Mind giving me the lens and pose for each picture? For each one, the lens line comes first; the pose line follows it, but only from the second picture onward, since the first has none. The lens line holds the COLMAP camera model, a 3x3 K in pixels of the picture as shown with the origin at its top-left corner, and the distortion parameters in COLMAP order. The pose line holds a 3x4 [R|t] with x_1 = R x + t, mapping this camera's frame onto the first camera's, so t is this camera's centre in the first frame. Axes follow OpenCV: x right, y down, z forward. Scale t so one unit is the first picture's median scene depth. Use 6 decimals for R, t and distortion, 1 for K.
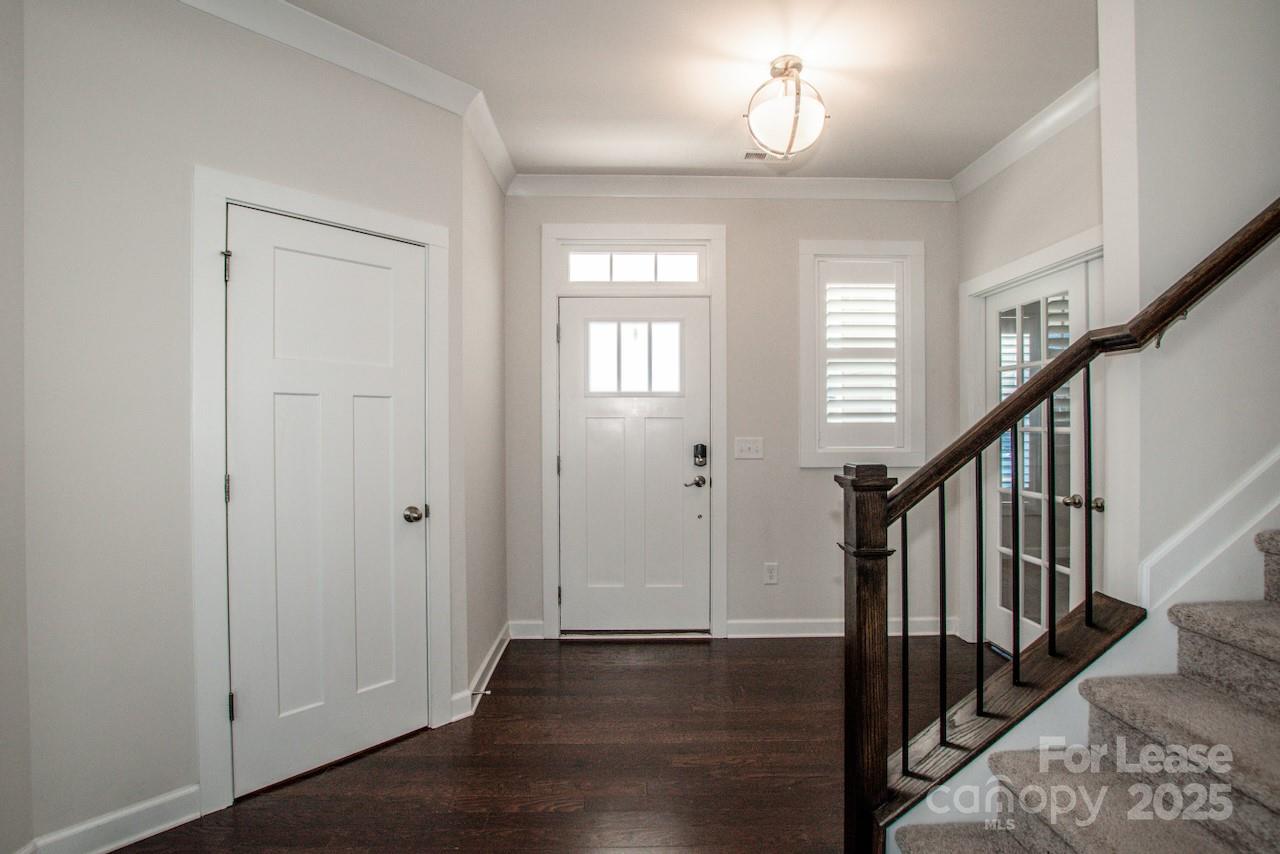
lens RADIAL K [[594.4, 0, 632.2], [0, 594.4, 429.5], [0, 0, 1]] dist [-0.035060, 0.001293]
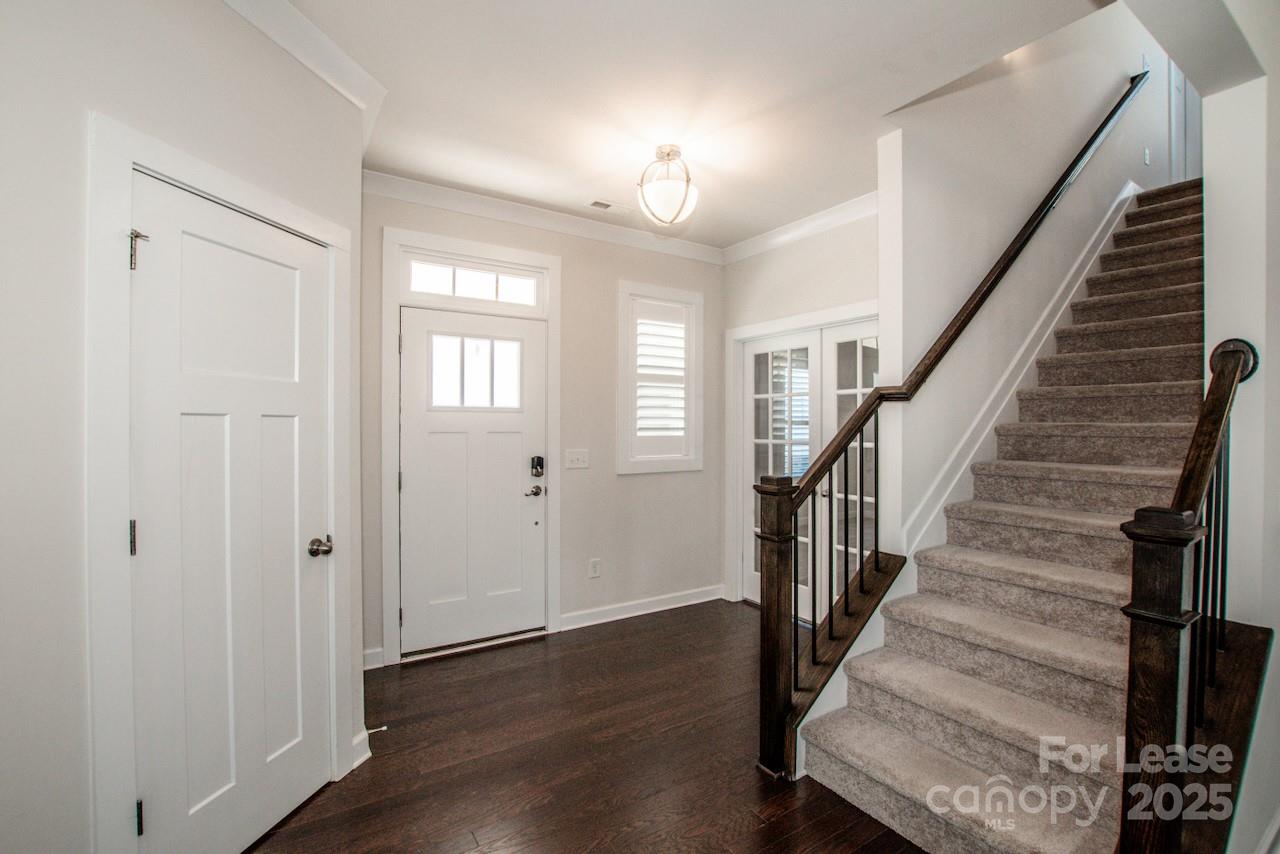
lens RADIAL K [[582.4, 0, 653.1], [0, 582.4, 428.4], [0, 0, 1]] dist [-0.043716, 0.007310]
pose [[0.838632, 0.002984, 0.544691, -0.287823], [-0.002120, 0.999995, -0.002214, -0.024317], [-0.544695, 0.000702, 0.838634, -0.000580]]
